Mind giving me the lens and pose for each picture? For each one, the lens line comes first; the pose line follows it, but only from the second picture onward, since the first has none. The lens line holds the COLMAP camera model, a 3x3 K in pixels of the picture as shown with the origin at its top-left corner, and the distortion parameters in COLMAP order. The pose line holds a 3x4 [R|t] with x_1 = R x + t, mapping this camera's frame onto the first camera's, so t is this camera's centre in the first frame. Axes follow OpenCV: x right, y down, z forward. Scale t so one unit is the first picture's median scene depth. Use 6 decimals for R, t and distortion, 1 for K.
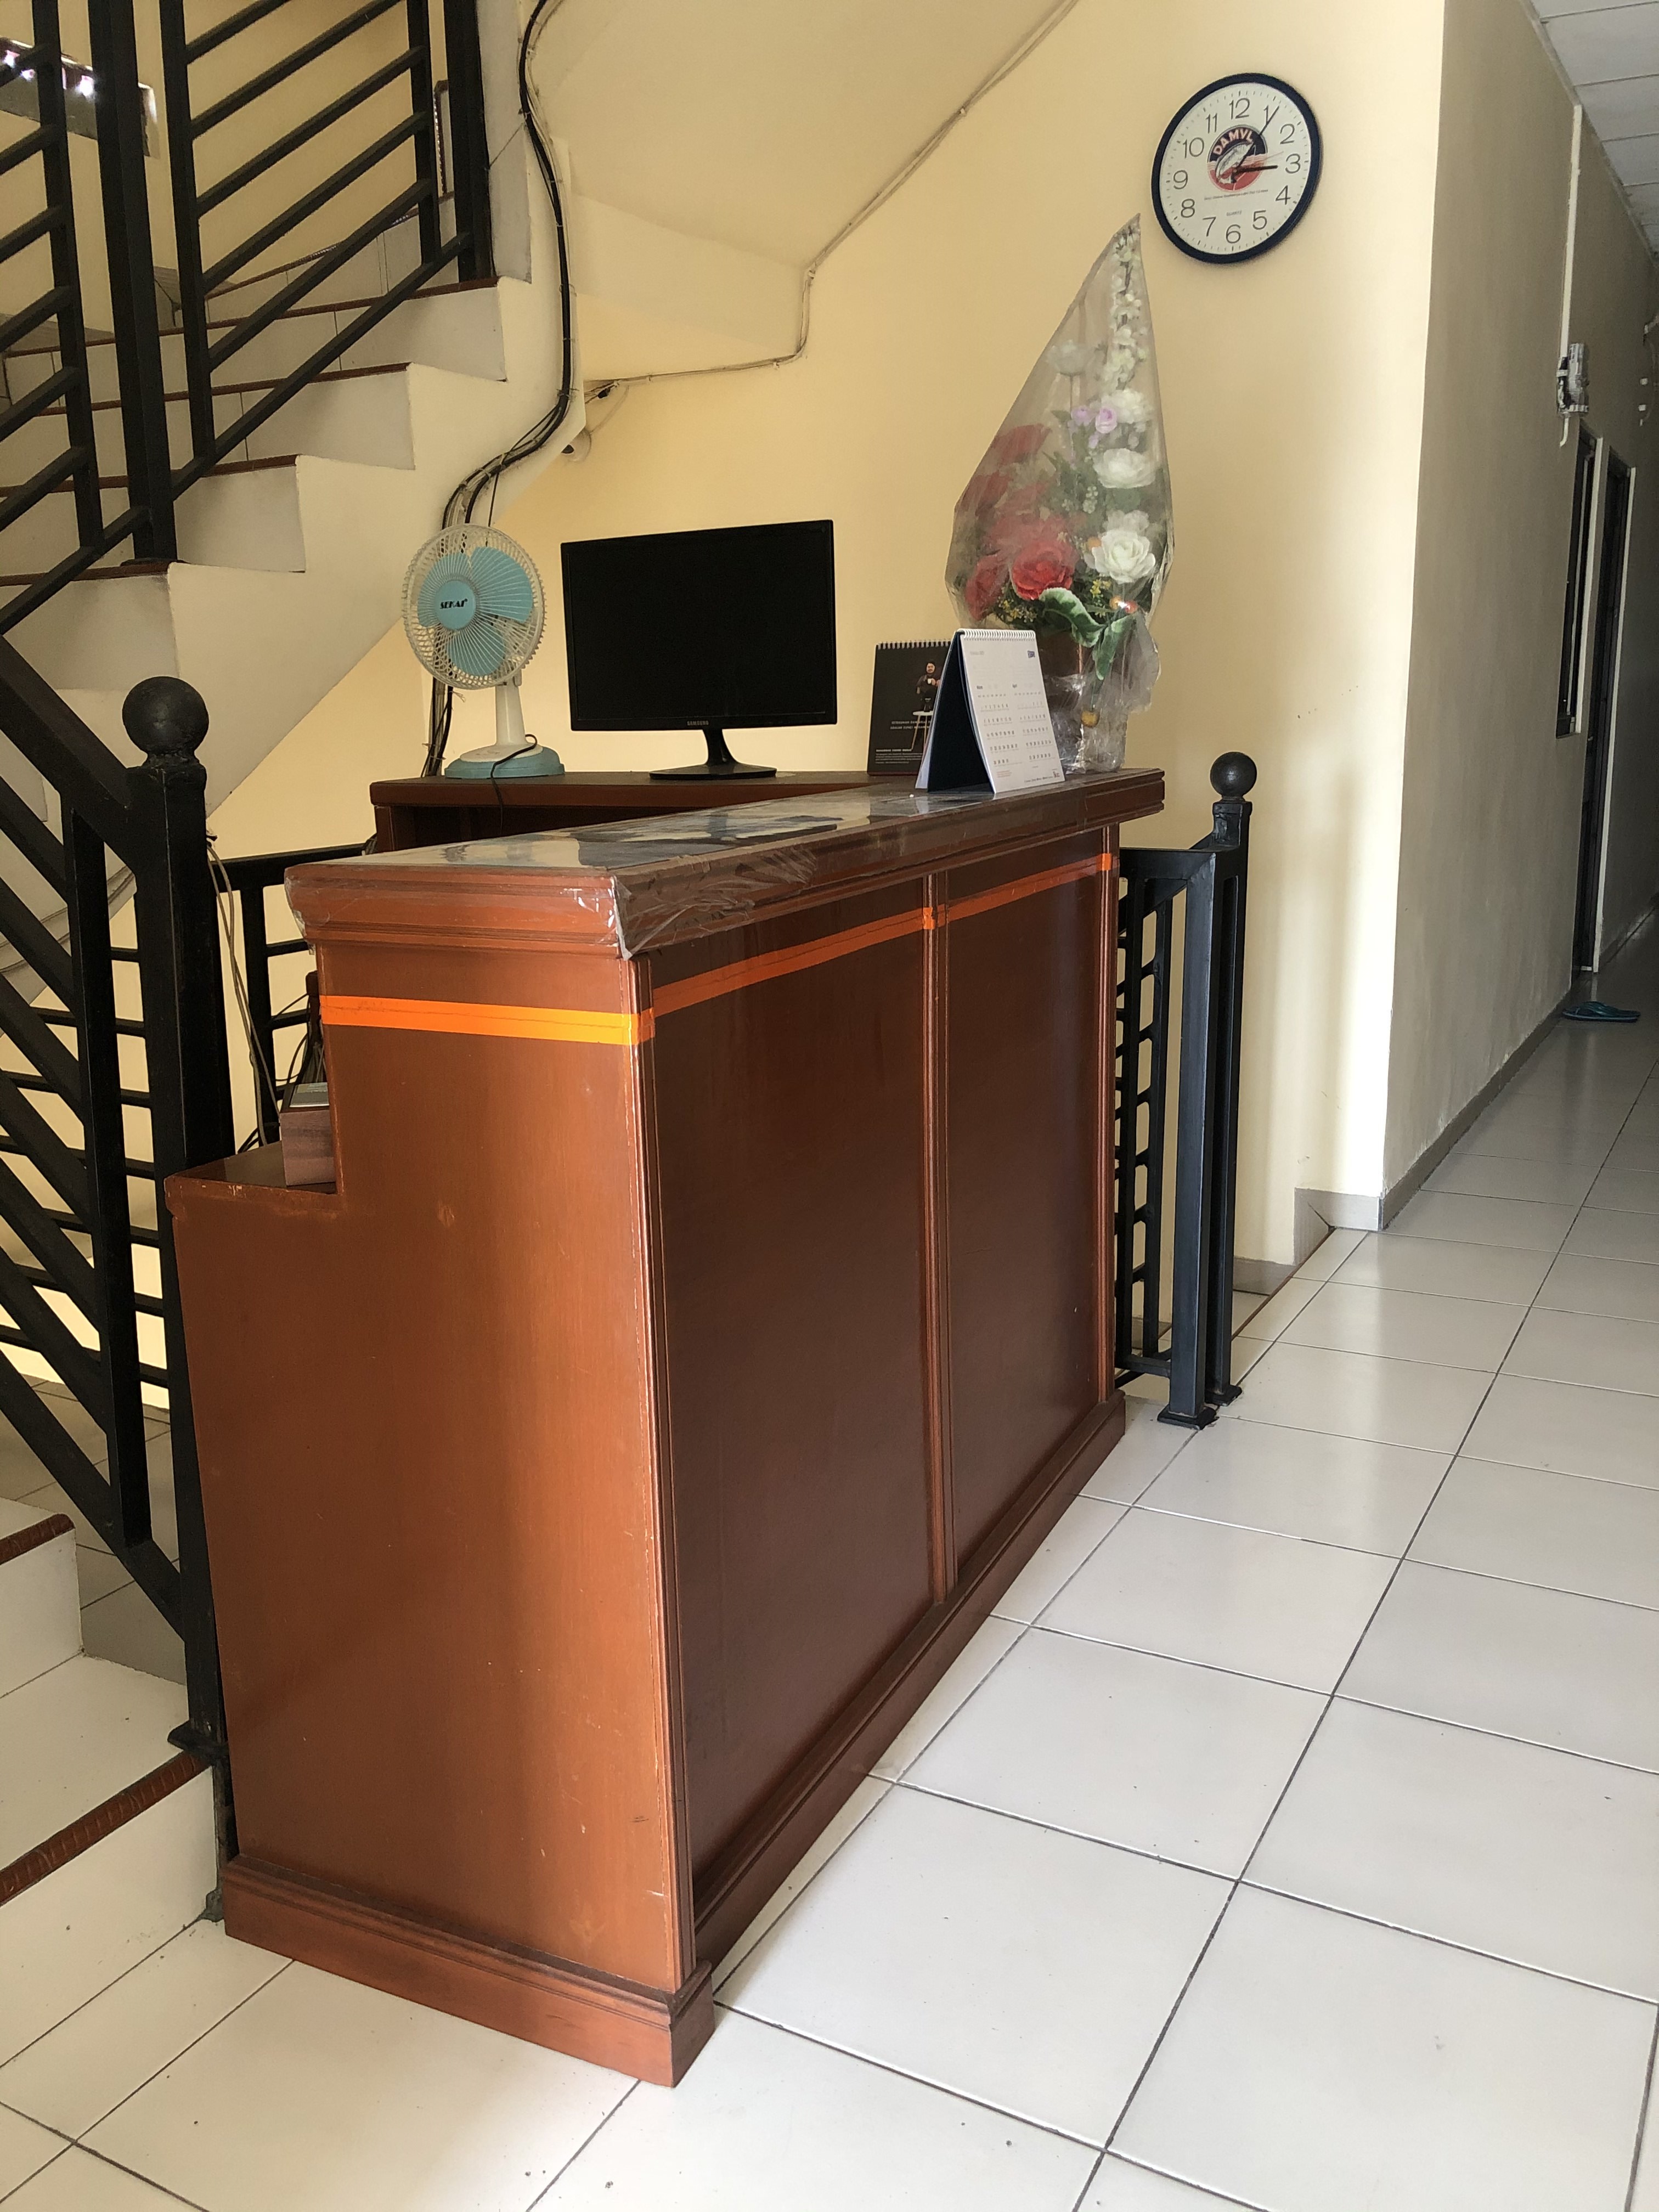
lens RADIAL K [[1826.8, 0, 831.6], [0, 1826.8, 1107.7], [0, 0, 1]] dist [0.029693, -0.028445]
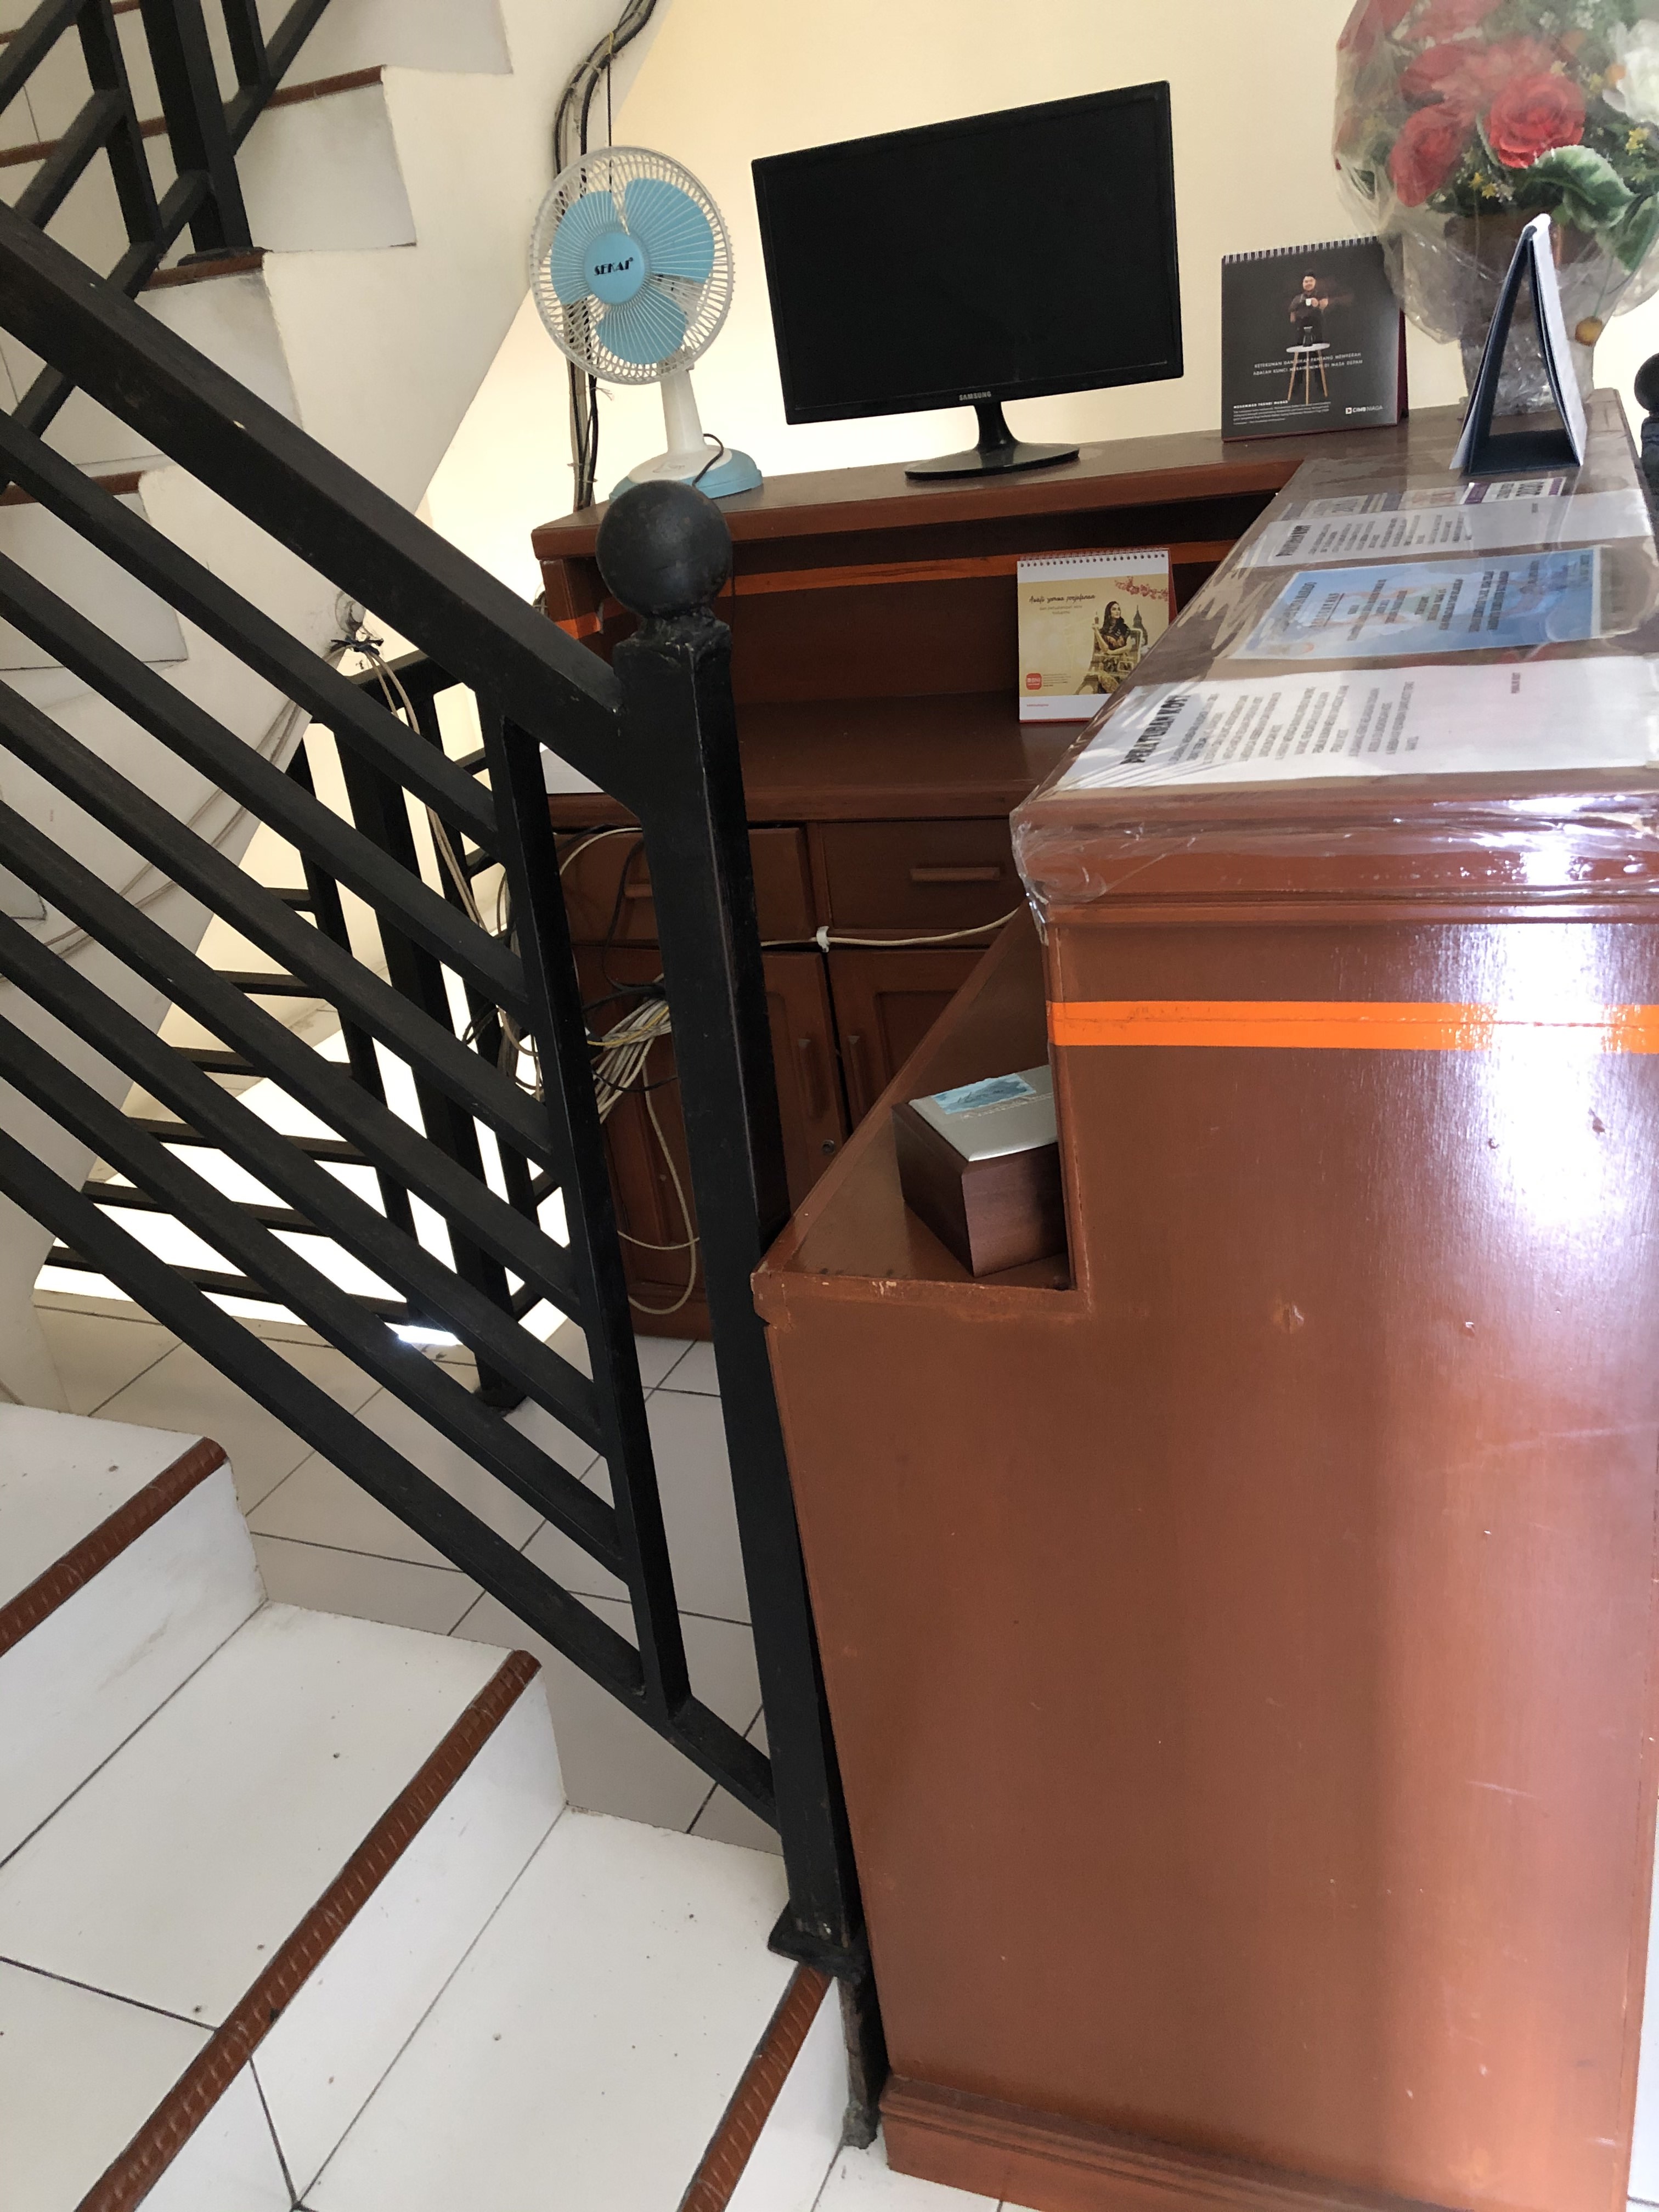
lens RADIAL K [[1826.8, 0, 828.7], [0, 1826.8, 1108.6], [0, 0, 1]] dist [0.029693, -0.028445]
pose [[0.989221, -0.138062, 0.048796, -0.218155], [0.125688, 0.971536, 0.200801, -0.089345], [-0.075130, -0.192504, 0.978416, 0.223362]]
